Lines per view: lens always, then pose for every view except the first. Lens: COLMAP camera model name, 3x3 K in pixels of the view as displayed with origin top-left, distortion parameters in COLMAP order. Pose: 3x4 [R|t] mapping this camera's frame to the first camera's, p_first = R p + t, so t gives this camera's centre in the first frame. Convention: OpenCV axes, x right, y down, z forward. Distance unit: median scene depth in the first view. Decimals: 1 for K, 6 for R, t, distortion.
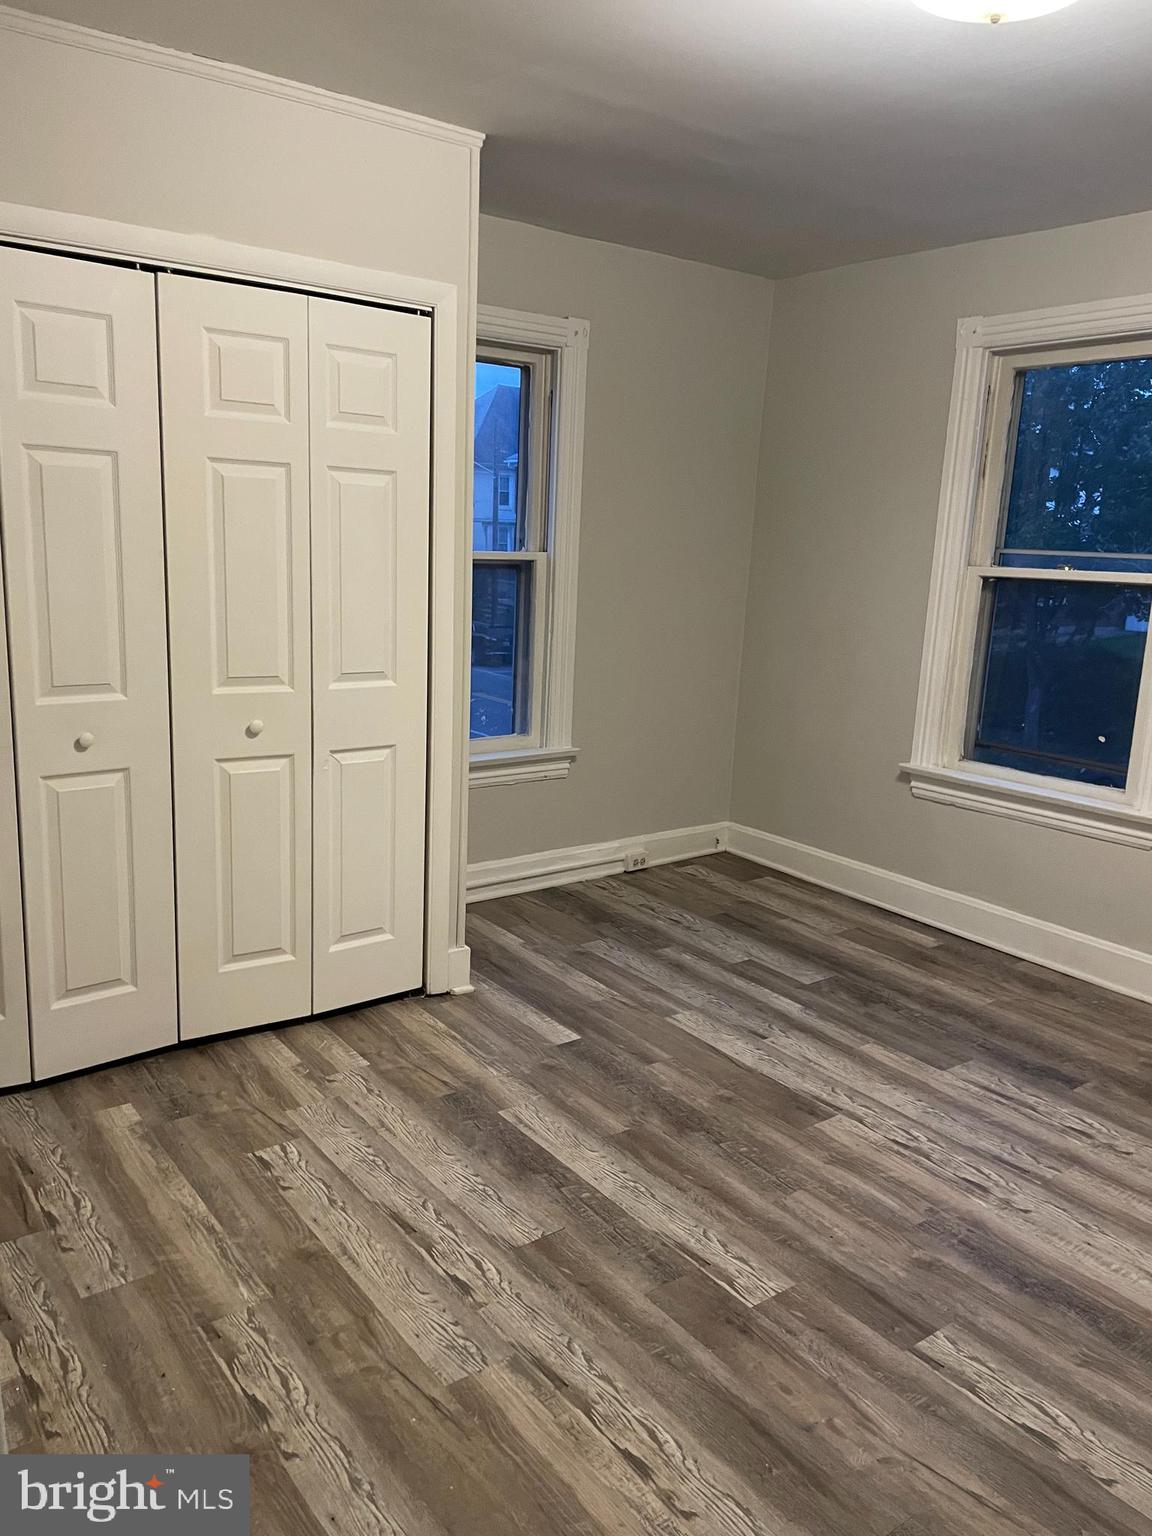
lens RADIAL K [[1151.1, 0, 576.0], [0, 1151.1, 767.1], [0, 0, 1]] dist [0.076400, -0.101714]
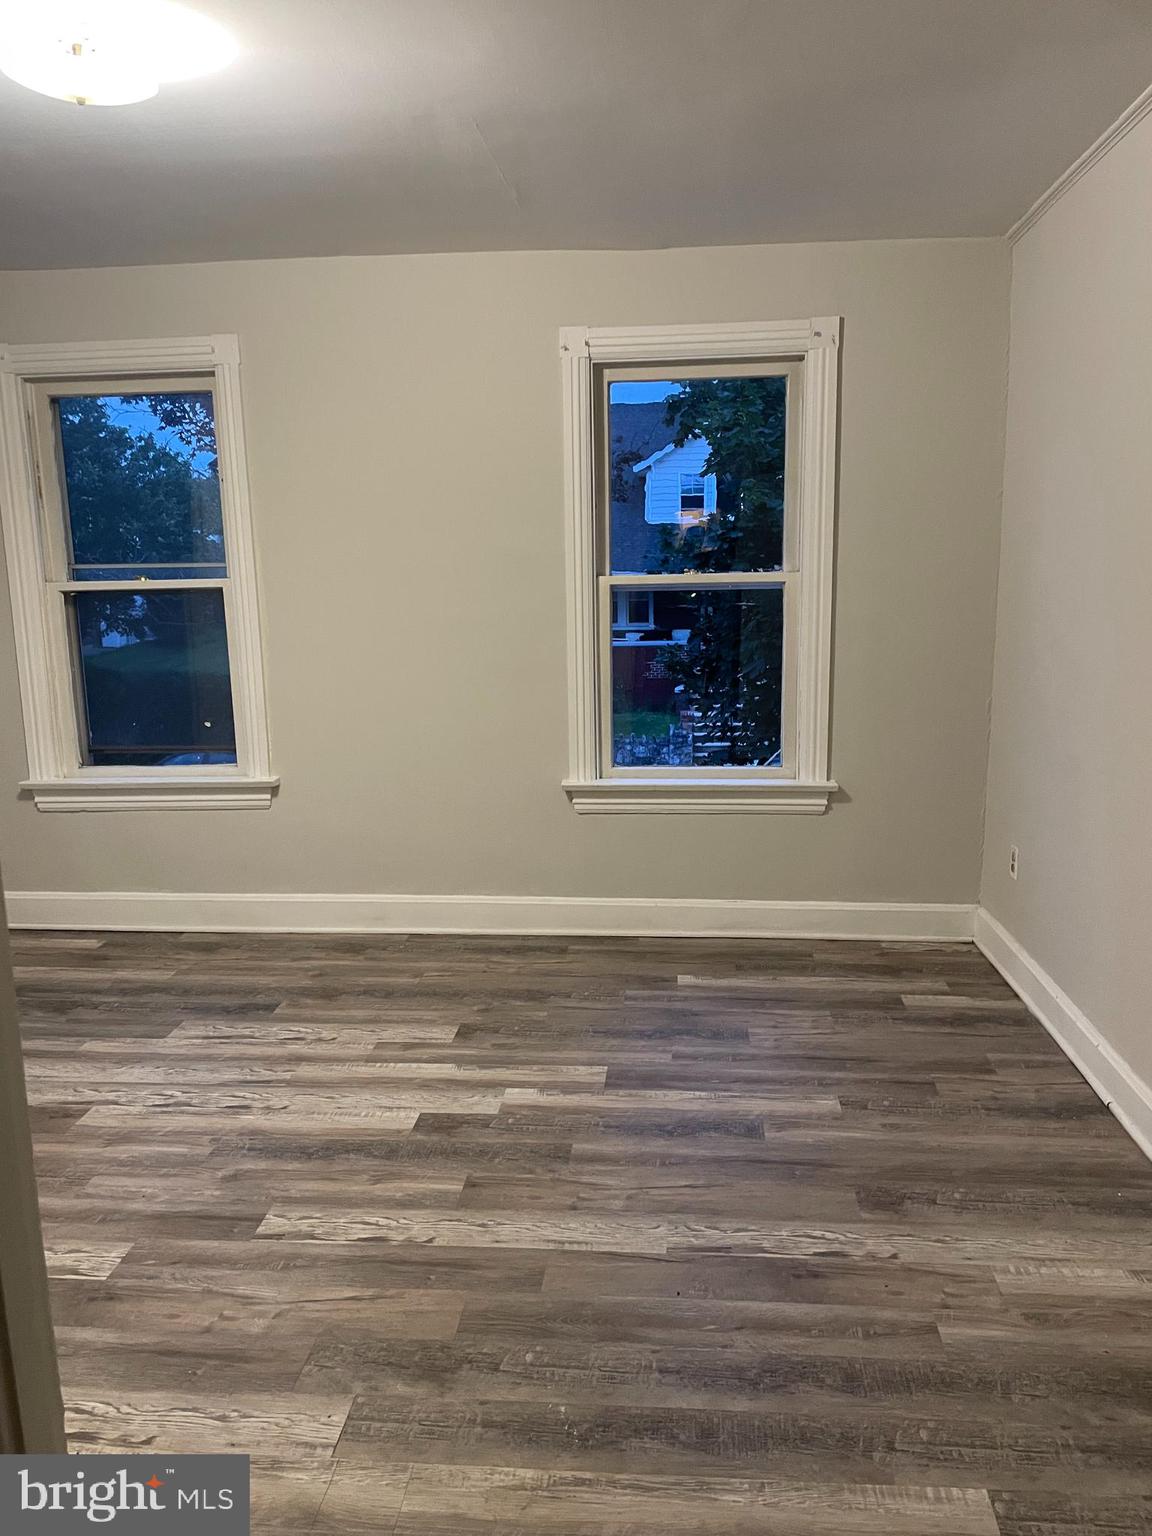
lens RADIAL K [[1151.1, 0, 571.5], [0, 1151.1, 757.2], [0, 0, 1]] dist [0.076400, -0.101714]
pose [[0.674539, -0.174483, 0.717323, -0.194738], [0.193807, 0.979440, 0.055992, 0.019521], [-0.712345, 0.101254, 0.694487, -0.065196]]
